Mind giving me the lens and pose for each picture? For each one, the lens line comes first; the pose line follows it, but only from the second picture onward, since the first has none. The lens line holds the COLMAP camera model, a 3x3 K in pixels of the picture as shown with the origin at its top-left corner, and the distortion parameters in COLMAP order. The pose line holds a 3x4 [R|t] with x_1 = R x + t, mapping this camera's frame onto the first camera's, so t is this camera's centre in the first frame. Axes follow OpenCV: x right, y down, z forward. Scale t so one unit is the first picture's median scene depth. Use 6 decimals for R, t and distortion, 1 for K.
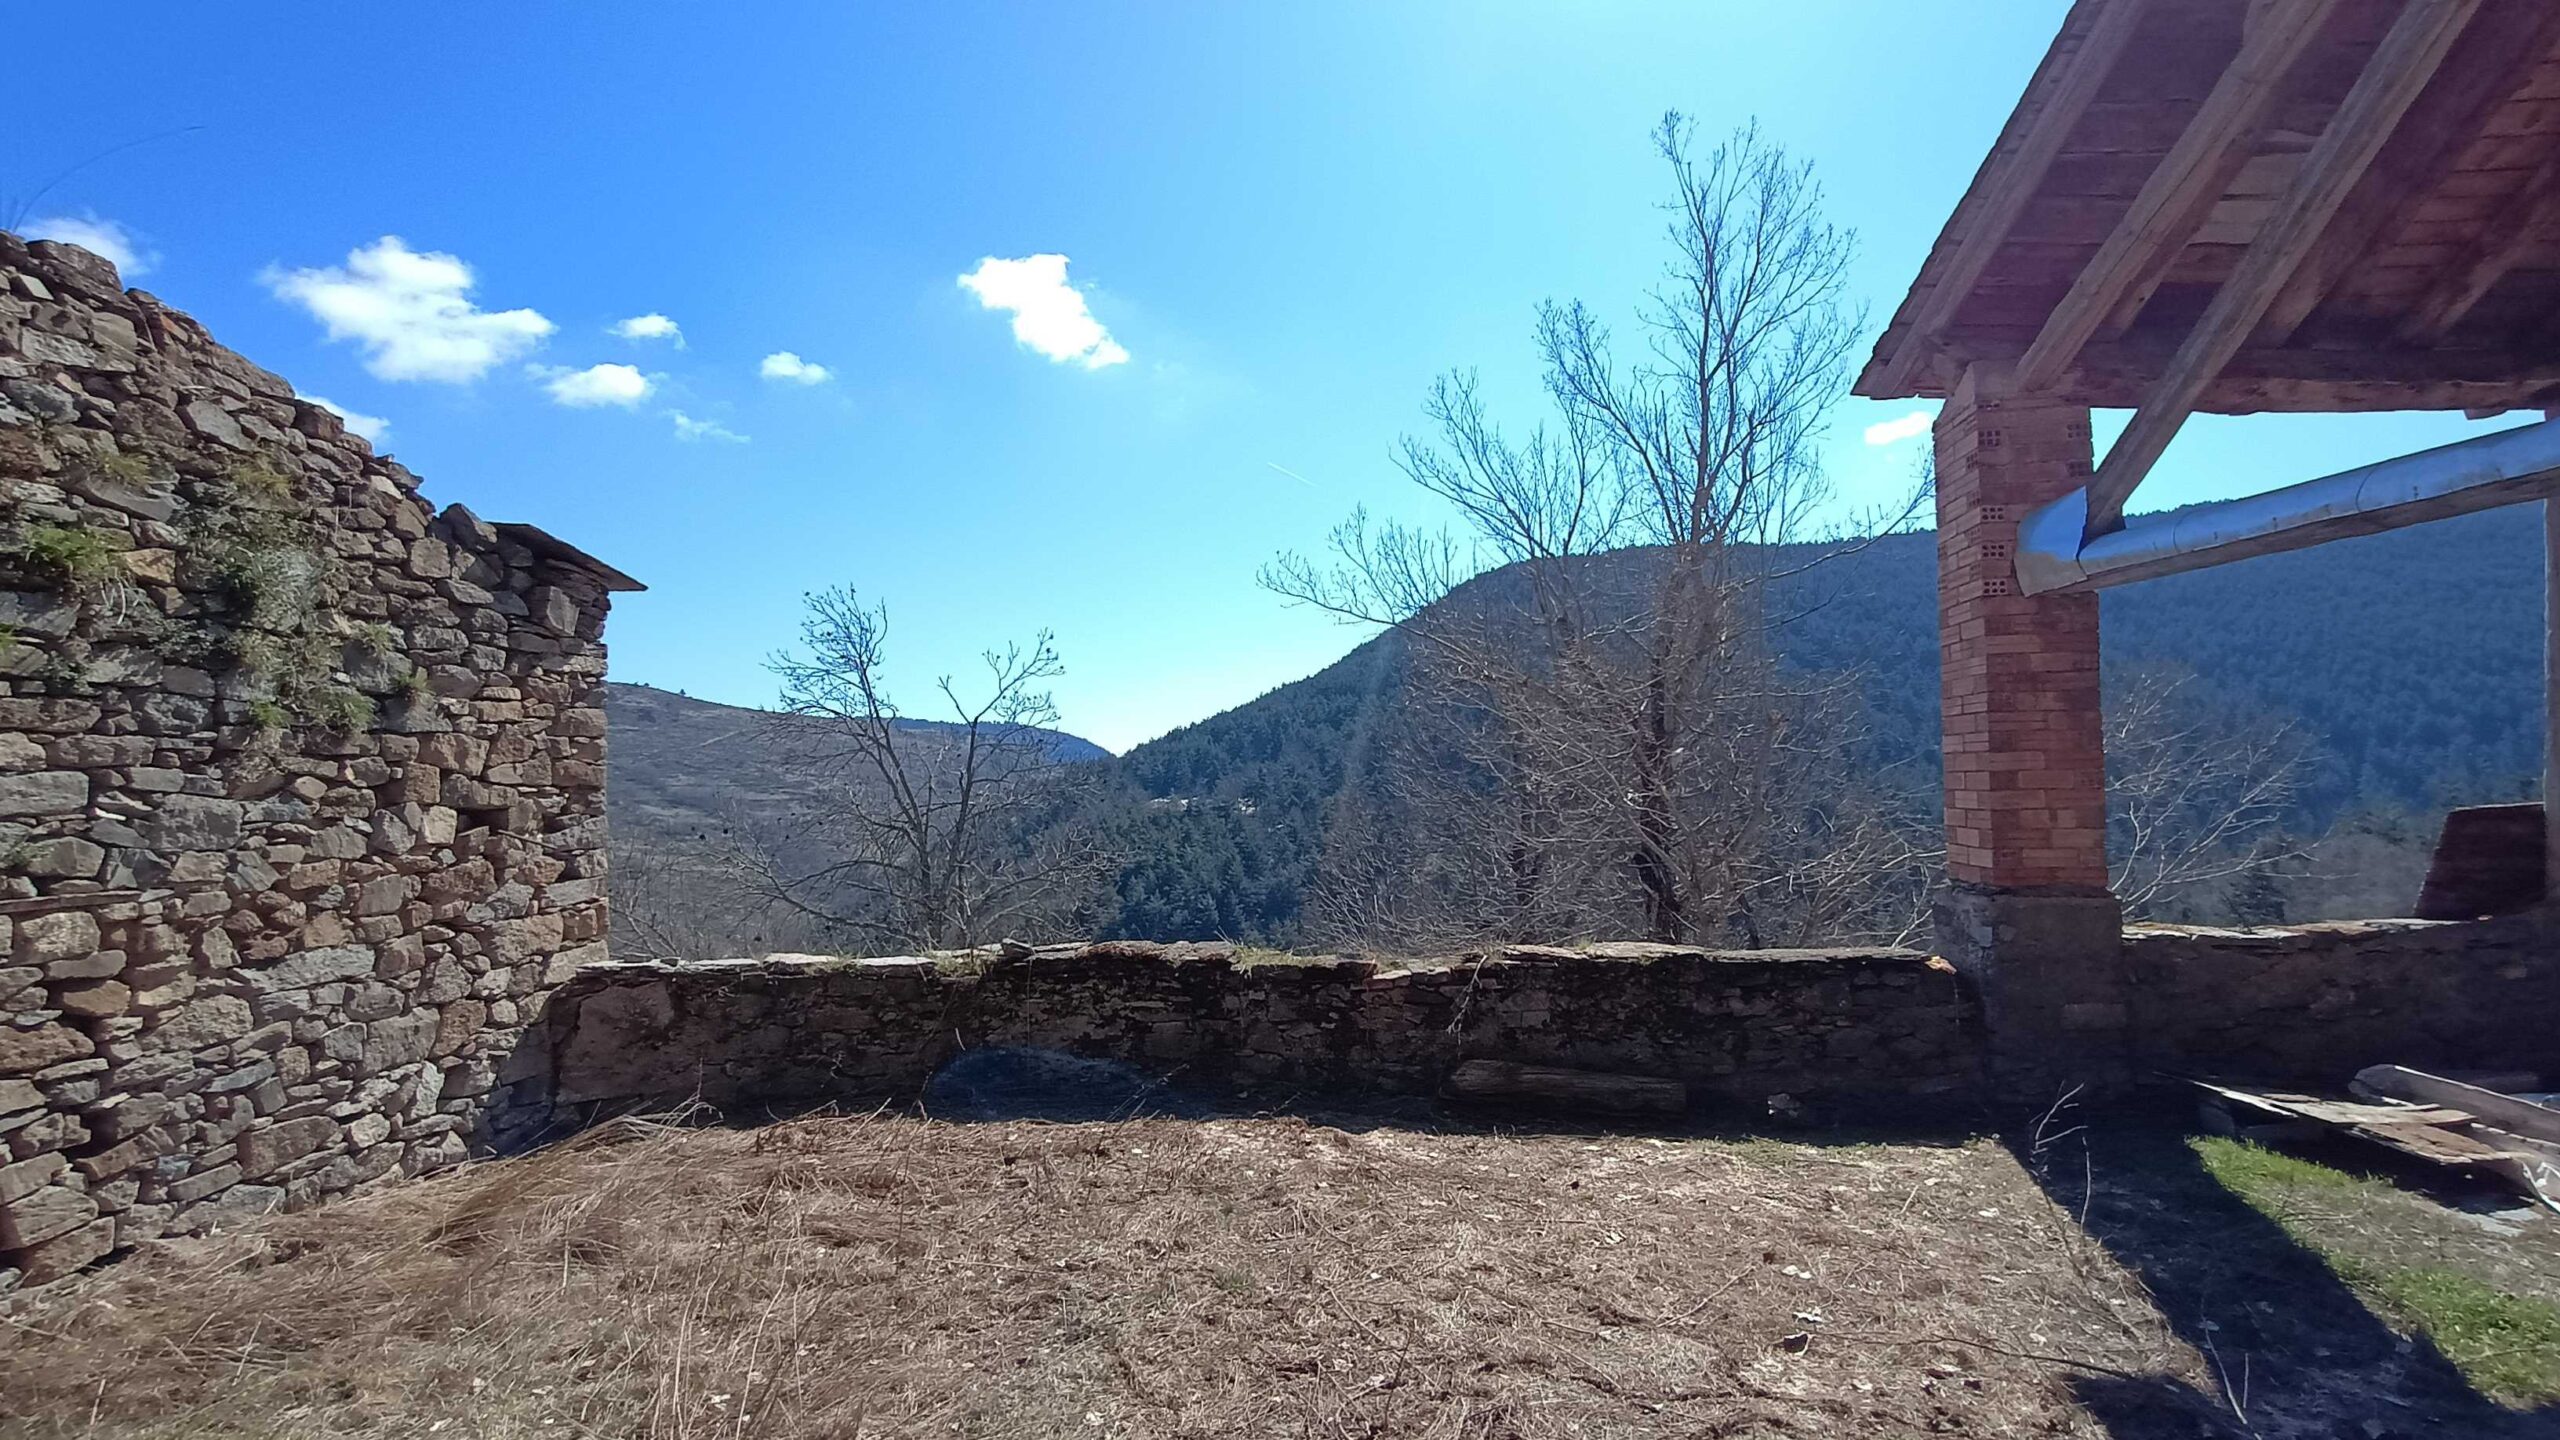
lens RADIAL K [[1148.9, 0, 1274.4], [0, 1148.9, 736.8], [0, 0, 1]] dist [-0.001708, -0.001397]
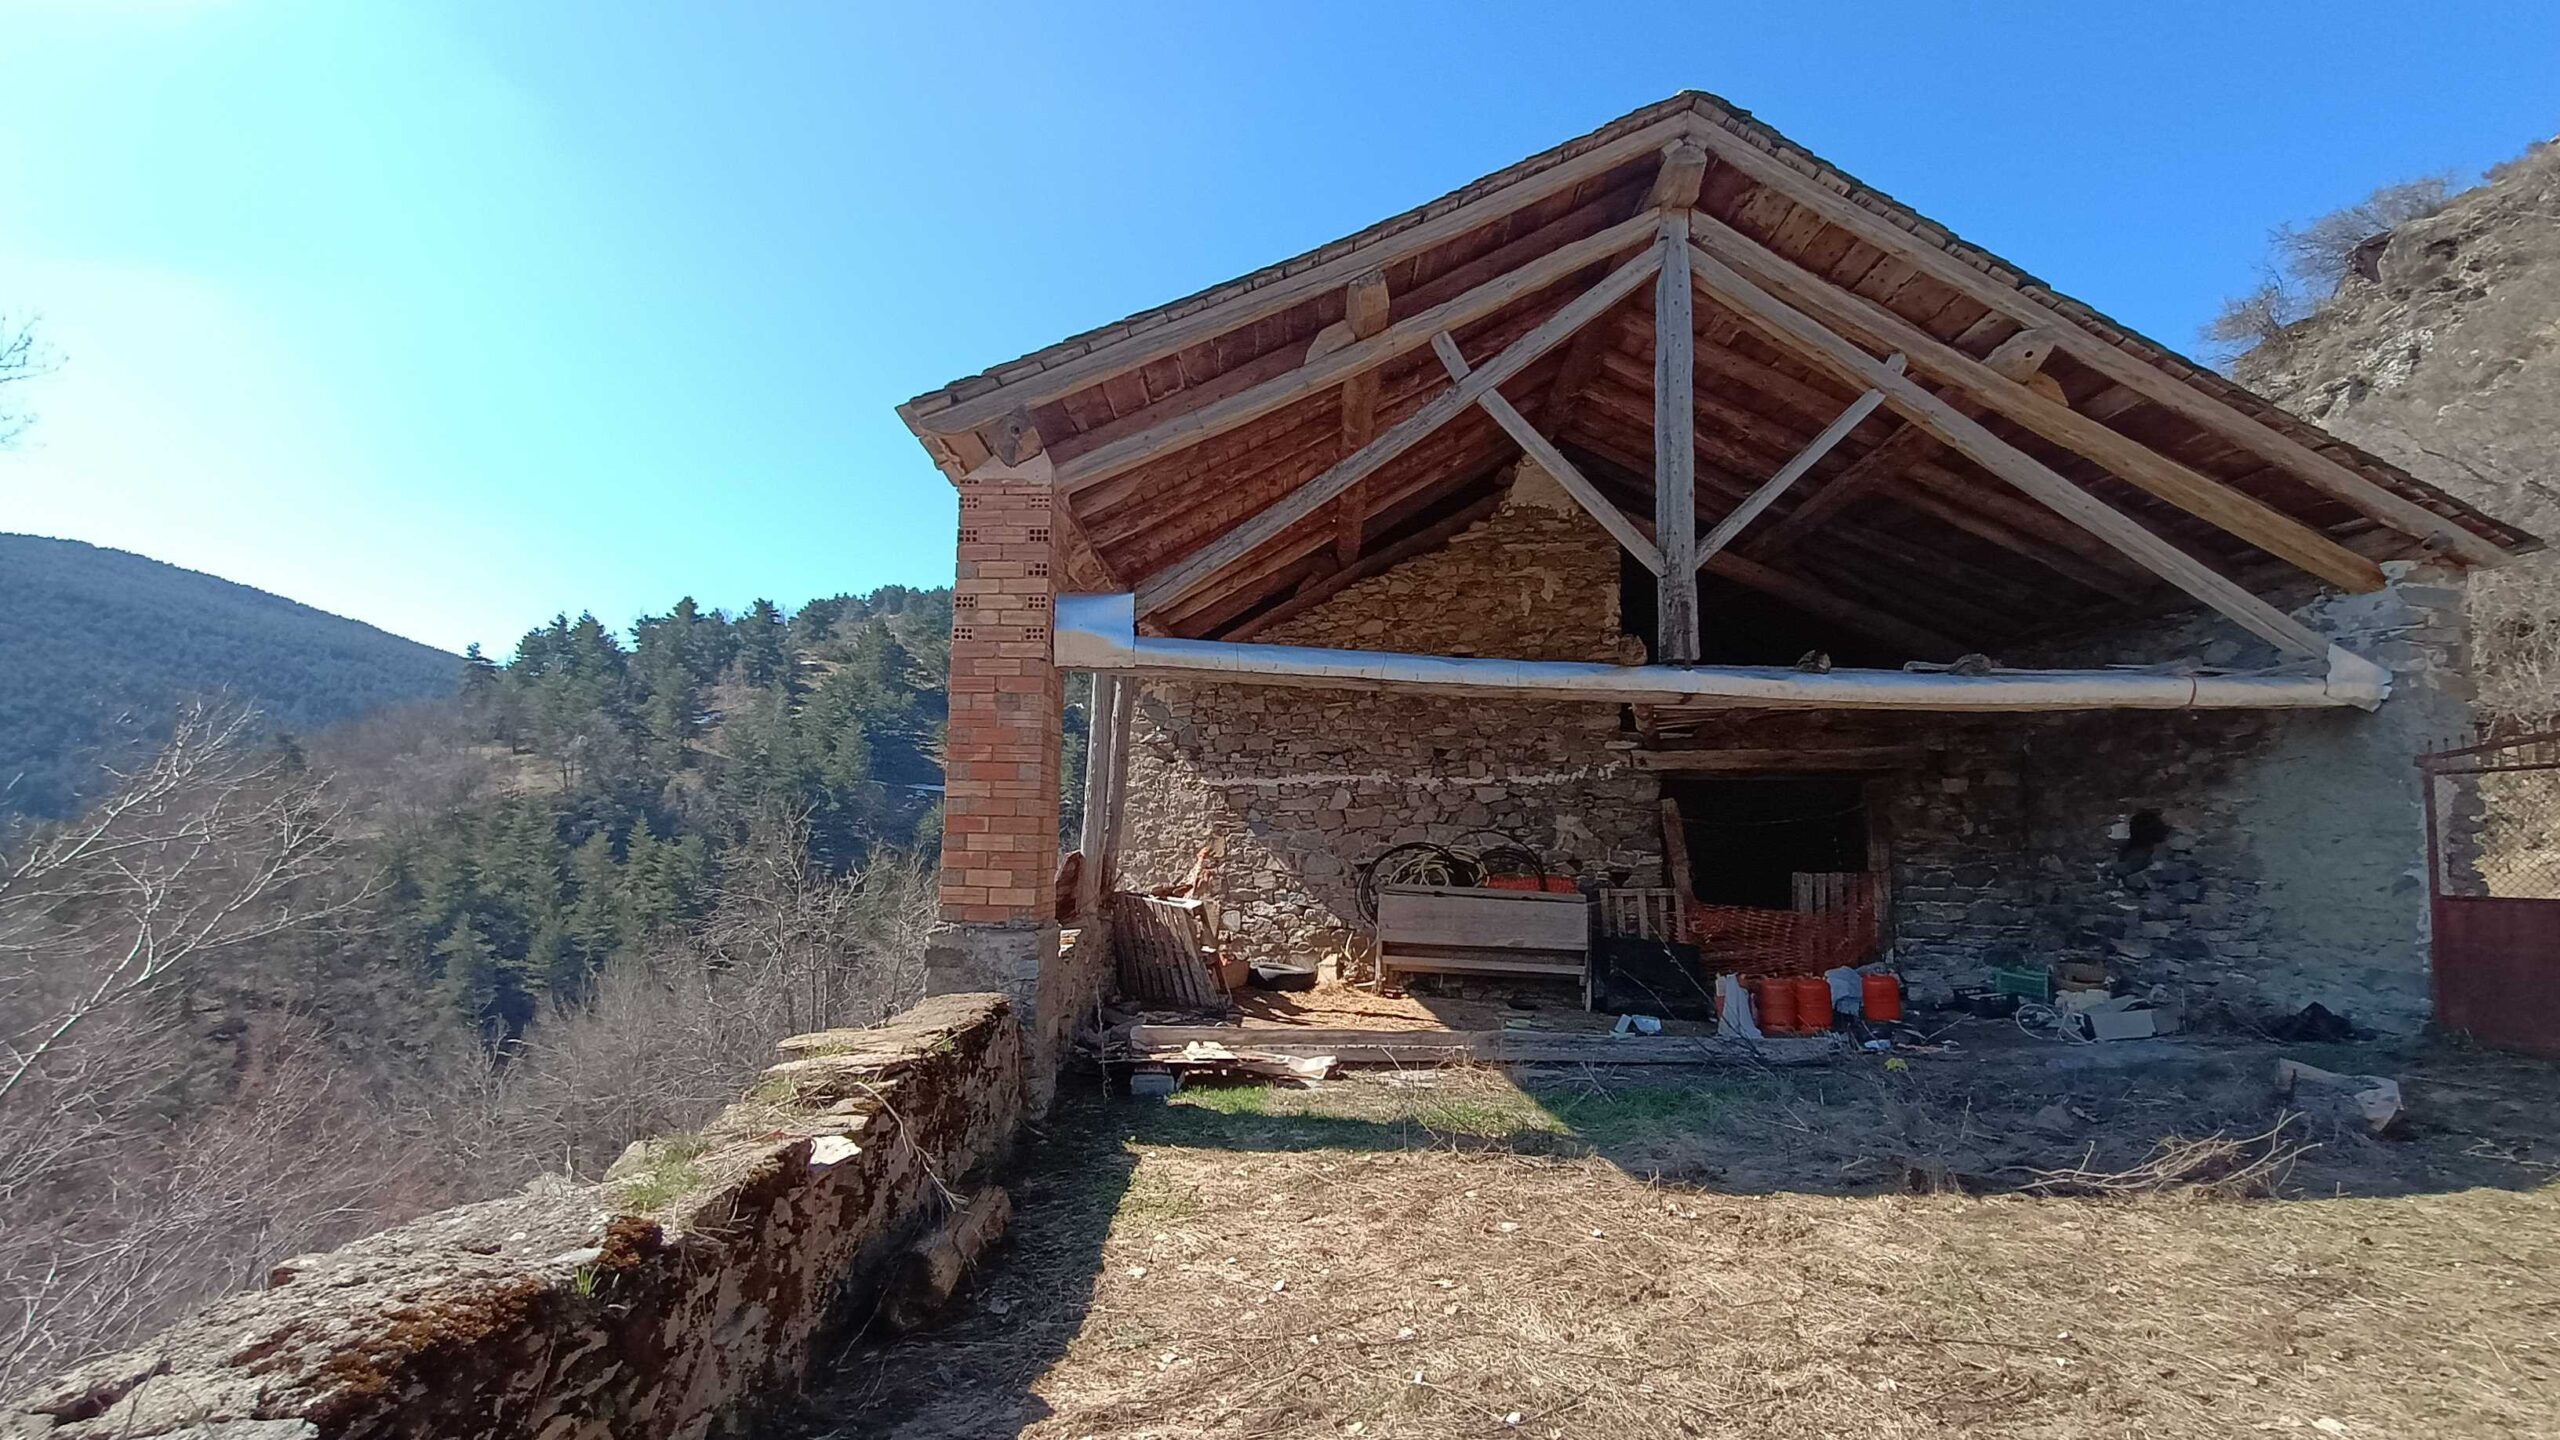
lens RADIAL K [[1148.9, 0, 1276.7], [0, 1148.9, 736.9], [0, 0, 1]] dist [-0.001708, -0.001397]
pose [[-0.109176, 0.107706, 0.988170, -0.638385], [-0.058473, 0.991695, -0.114551, 0.086360], [-0.992301, -0.070287, -0.101971, 1.143252]]
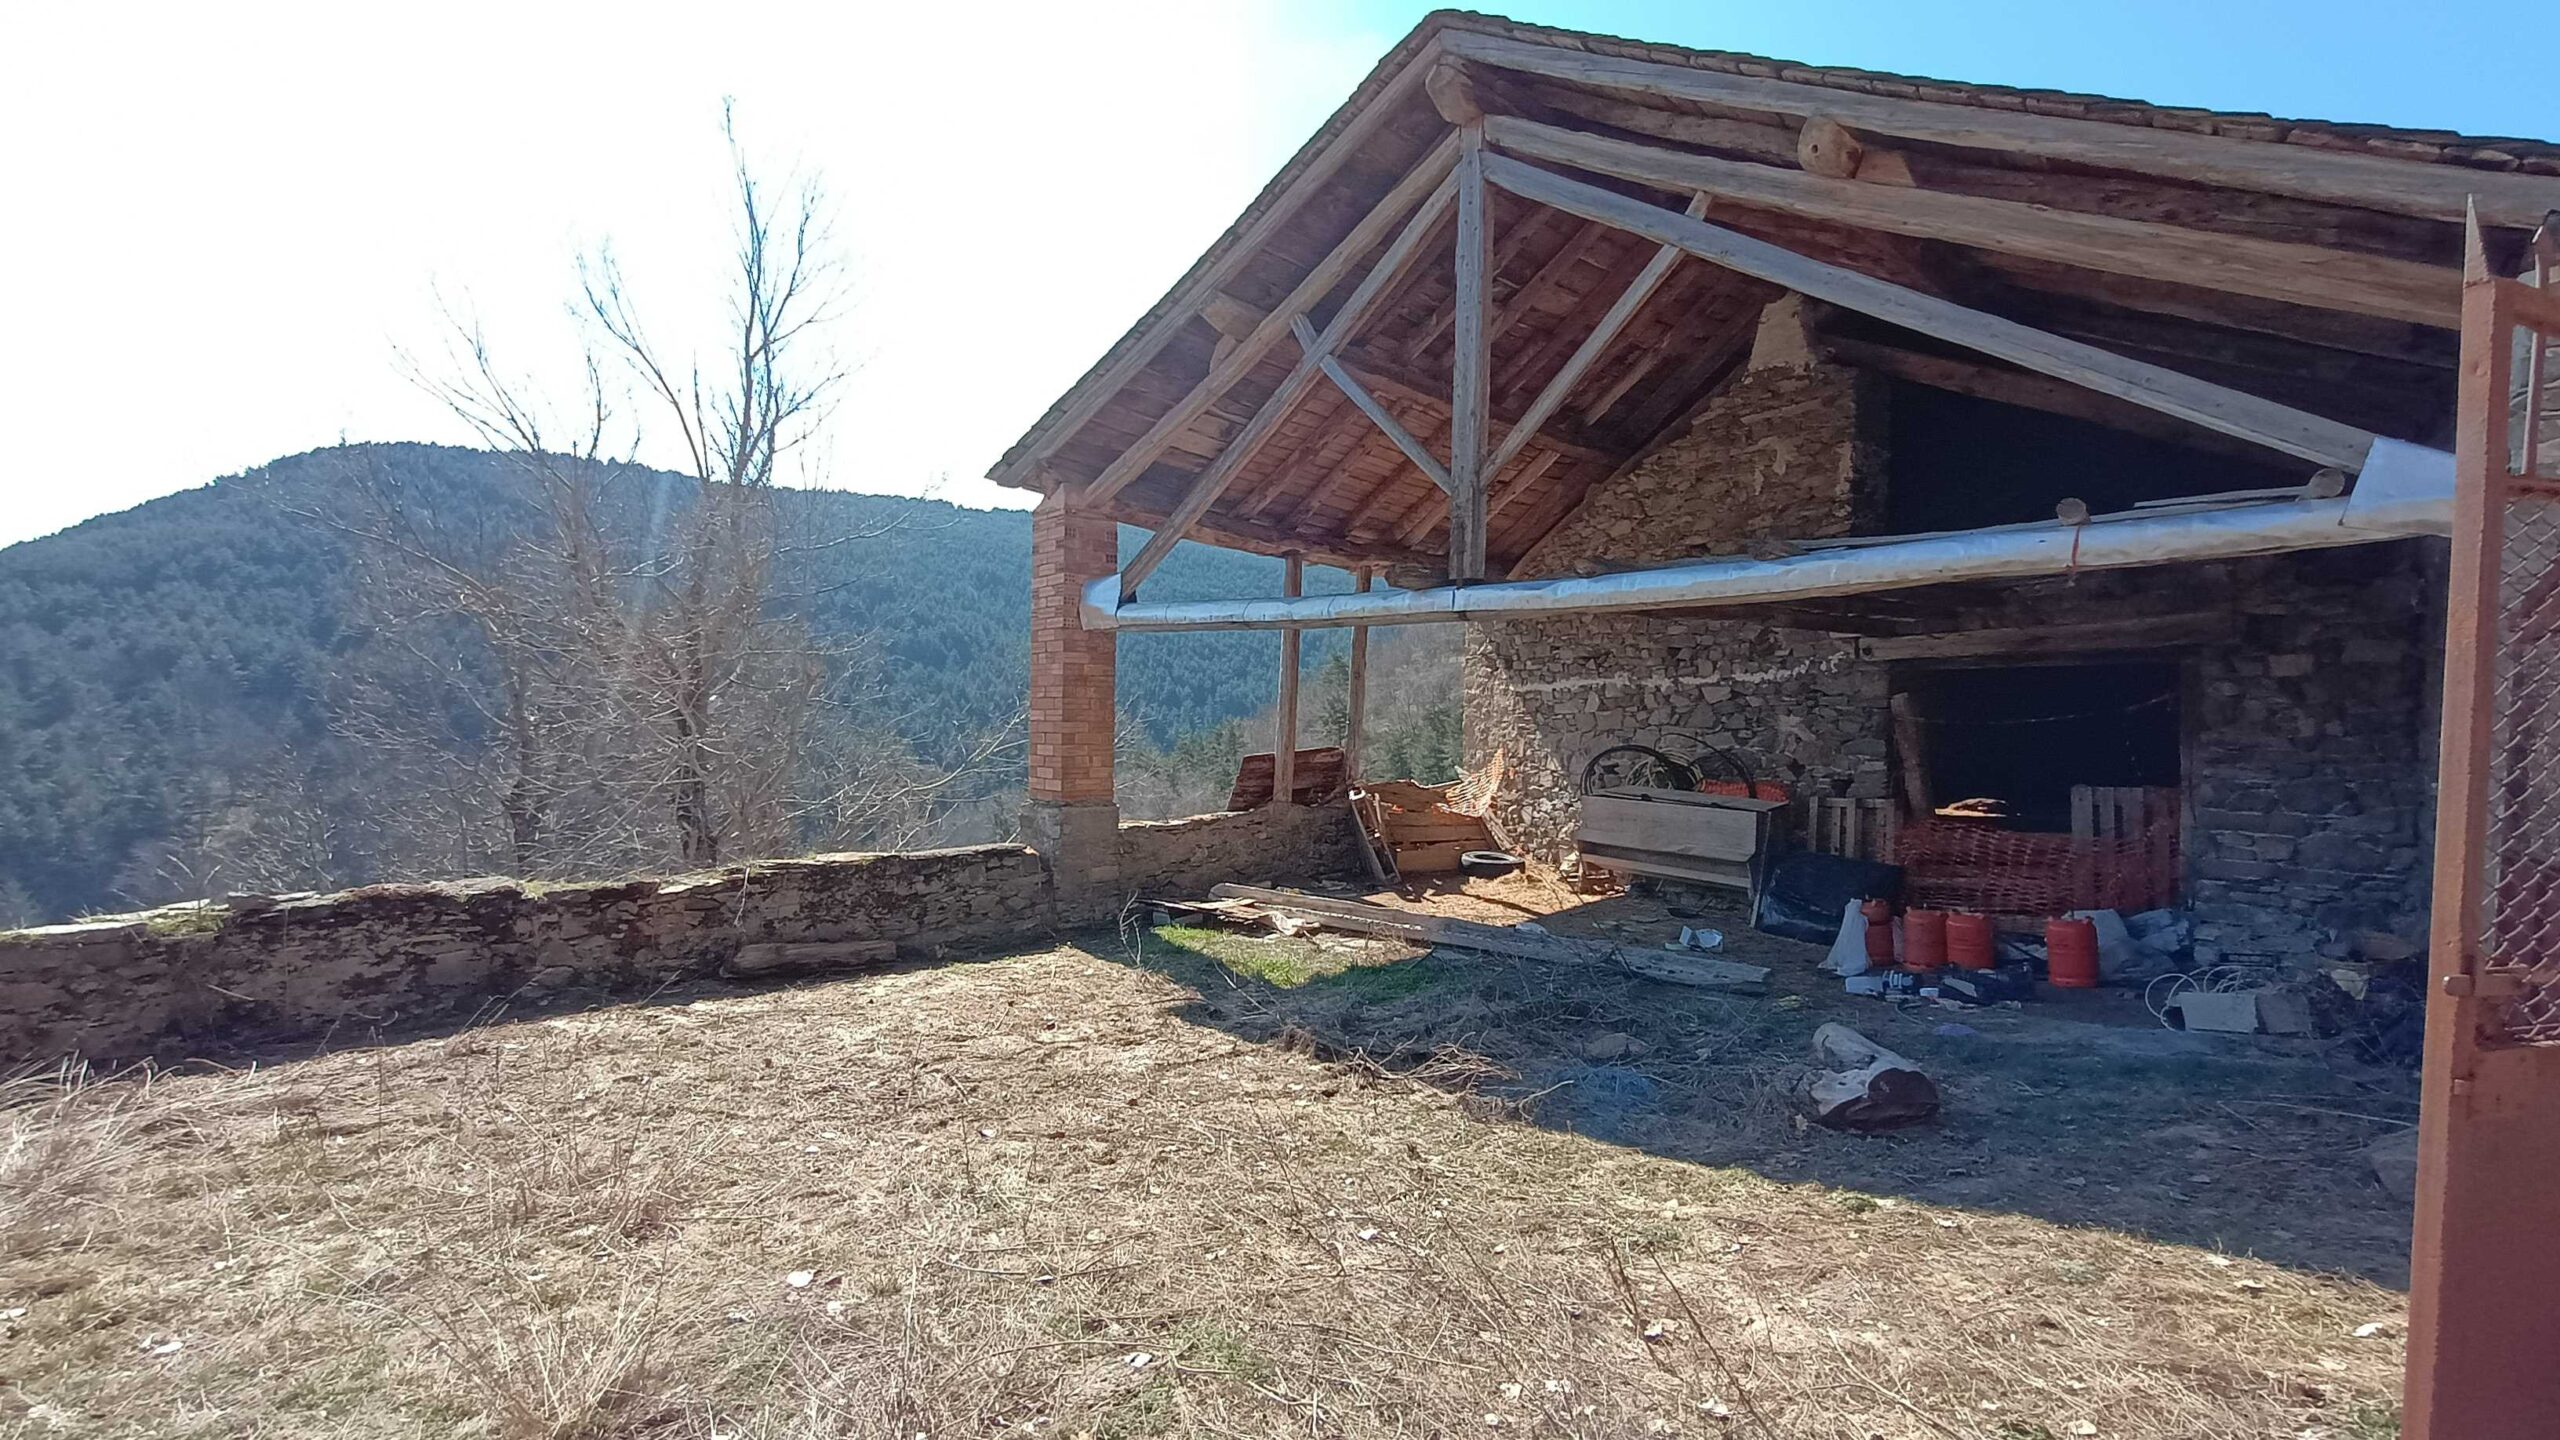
lens RADIAL K [[1148.9, 0, 1268.8], [0, 1148.9, 736.2], [0, 0, 1]] dist [-0.001708, -0.001397]
pose [[0.639180, 0.011573, 0.768970, -0.599618], [-0.050905, 0.998331, 0.027289, -0.033943], [-0.767370, -0.056587, 0.638702, -0.379205]]
